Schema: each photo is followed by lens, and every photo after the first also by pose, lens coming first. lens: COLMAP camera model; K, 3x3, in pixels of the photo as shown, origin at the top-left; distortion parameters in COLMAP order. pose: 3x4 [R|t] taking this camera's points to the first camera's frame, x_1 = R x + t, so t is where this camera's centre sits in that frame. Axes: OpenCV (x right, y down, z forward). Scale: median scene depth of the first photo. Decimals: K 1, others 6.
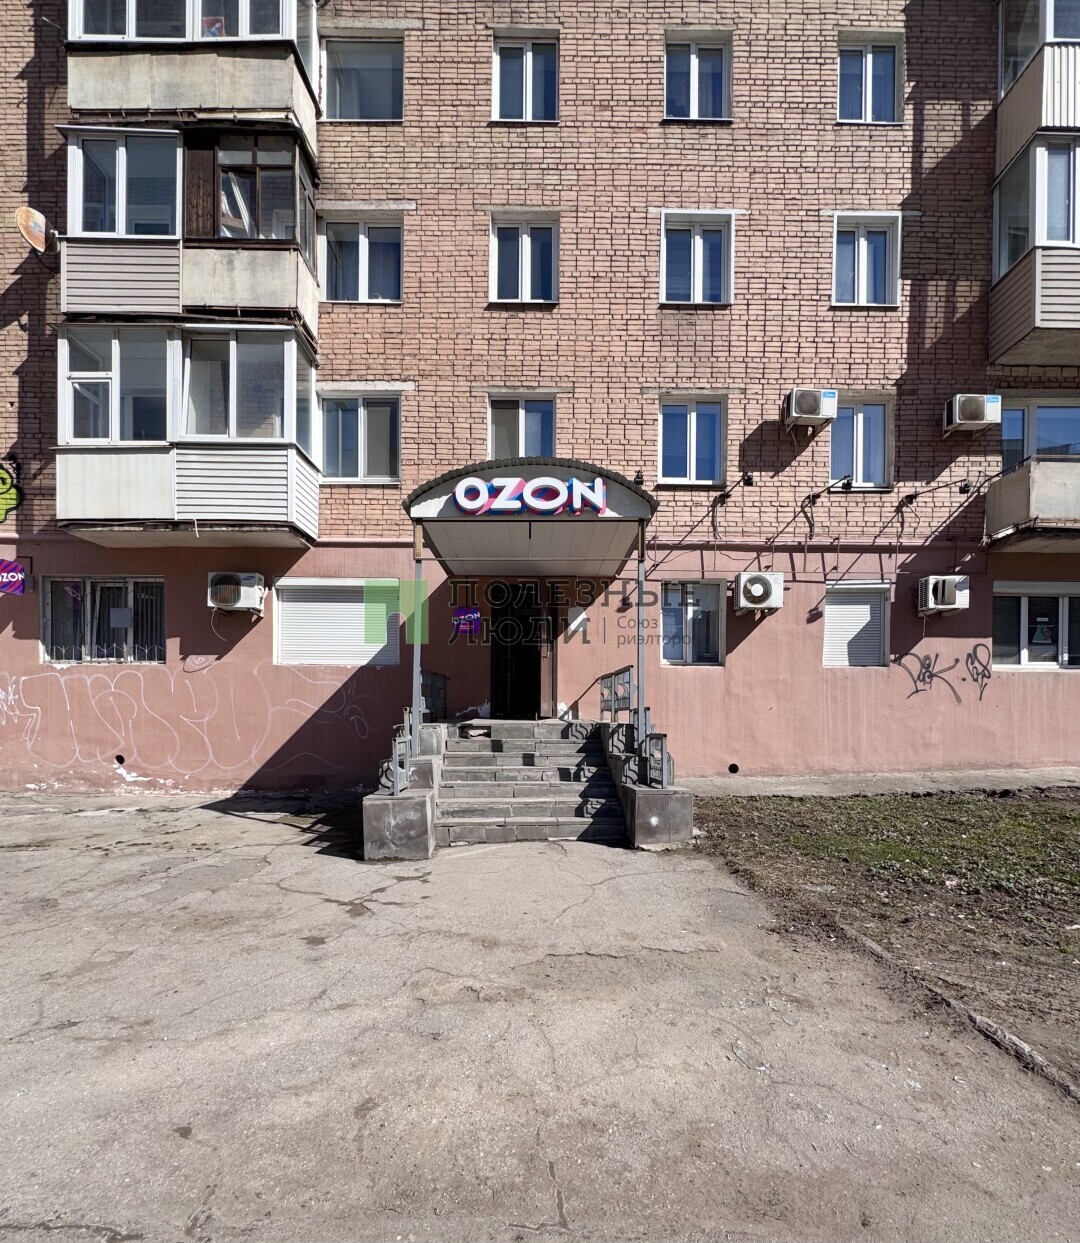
lens RADIAL K [[585.7, 0, 541.7], [0, 585.7, 719.6], [0, 0, 1]] dist [-0.000204, 0.000020]
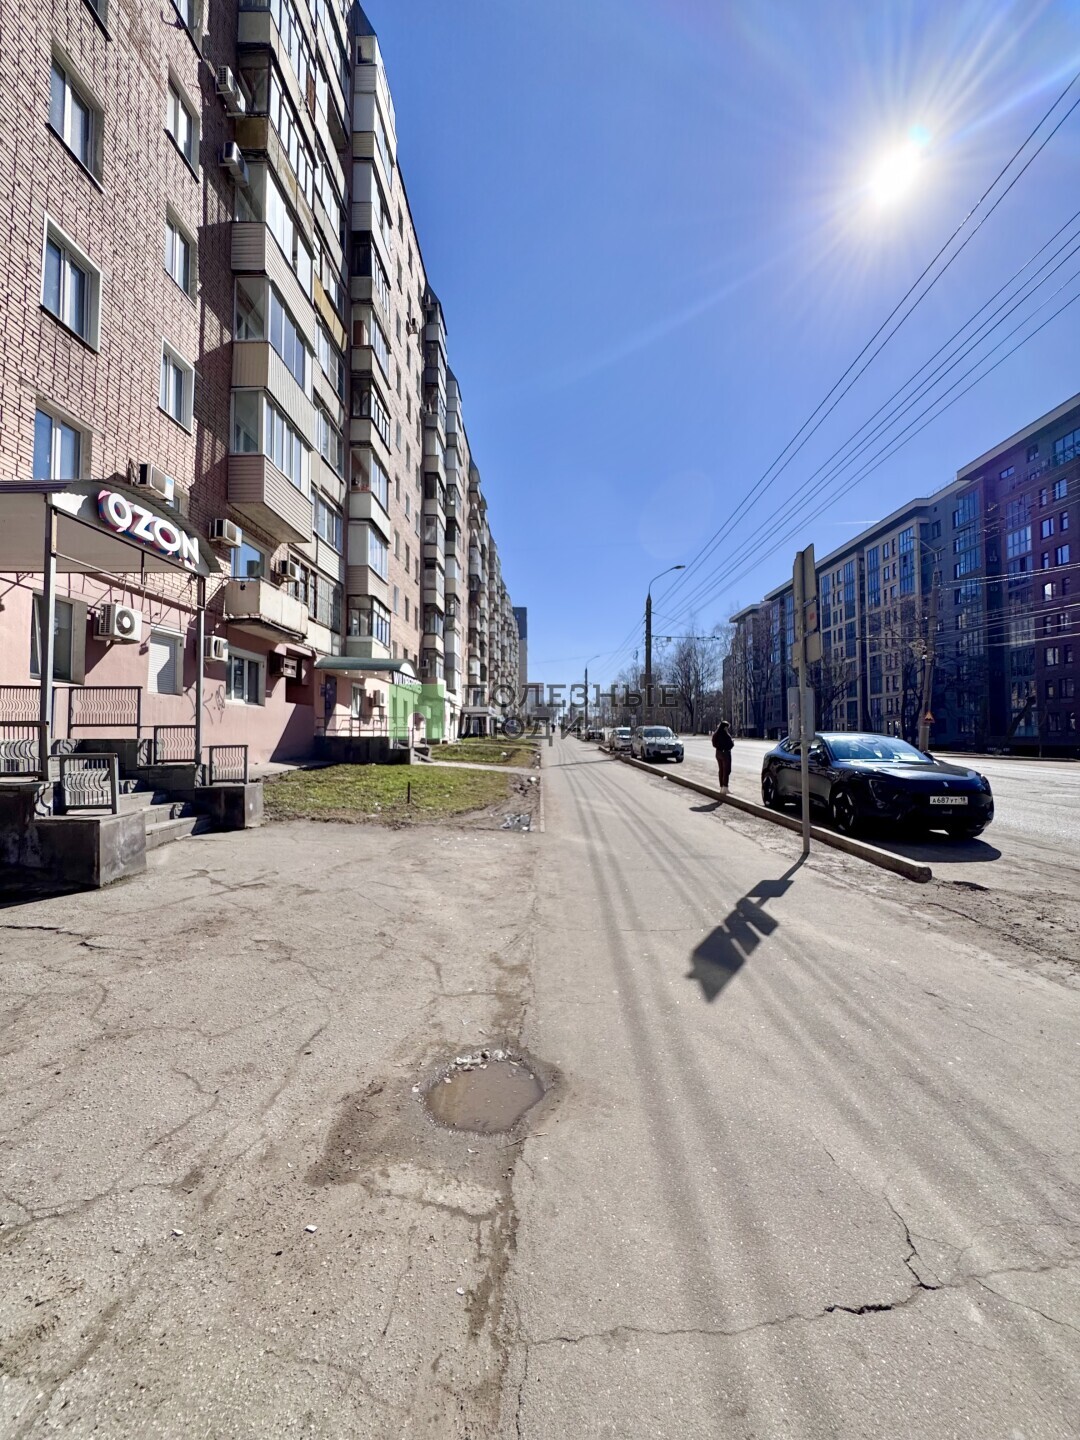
lens RADIAL K [[579.4, 0, 540.0], [0, 579.4, 720.0], [0, 0, 1]] dist [-0.000074, -0.000012]
pose [[0.009841, 0.023504, 0.999675, -0.722753], [0.009730, 0.999674, -0.023600, 0.003232], [-0.999904, 0.009959, 0.009609, 0.177326]]
